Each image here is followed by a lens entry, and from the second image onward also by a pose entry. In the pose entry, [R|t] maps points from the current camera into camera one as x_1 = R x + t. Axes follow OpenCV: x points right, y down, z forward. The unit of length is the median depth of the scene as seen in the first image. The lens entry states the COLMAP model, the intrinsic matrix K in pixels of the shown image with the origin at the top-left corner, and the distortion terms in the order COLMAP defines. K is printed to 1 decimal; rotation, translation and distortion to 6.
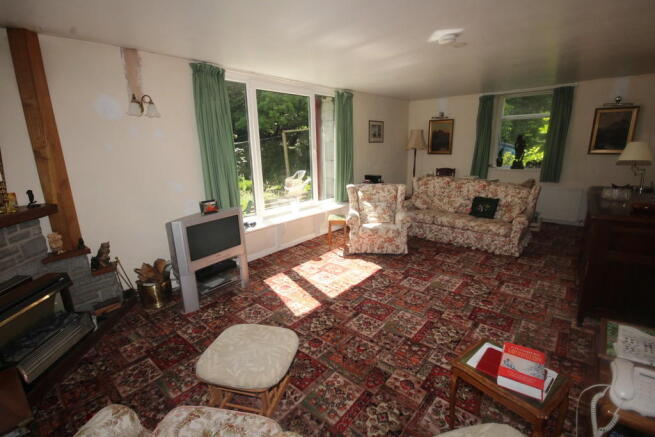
lens RADIAL K [[297.0, 0, 327.5], [0, 297.0, 218.5], [0, 0, 1]] dist [-0.011866, -0.000293]
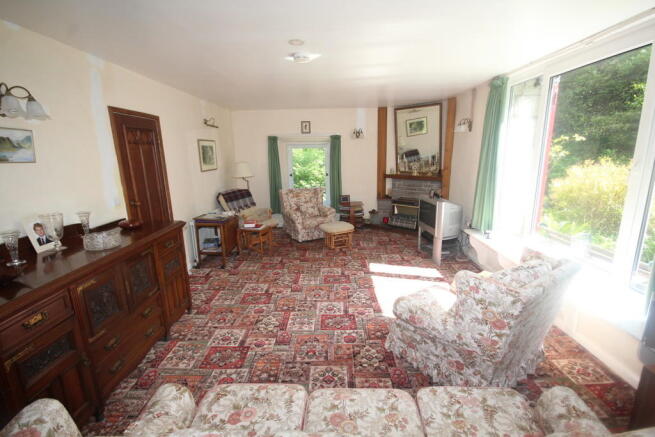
lens RADIAL K [[297.0, 0, 327.5], [0, 297.0, 218.5], [0, 0, 1]] dist [-0.011866, -0.000293]
pose [[-0.762529, 0.181570, -0.620952, 0.877093], [-0.116216, 0.905753, 0.407561, -0.433489], [0.636430, 0.382941, -0.669561, 1.601681]]
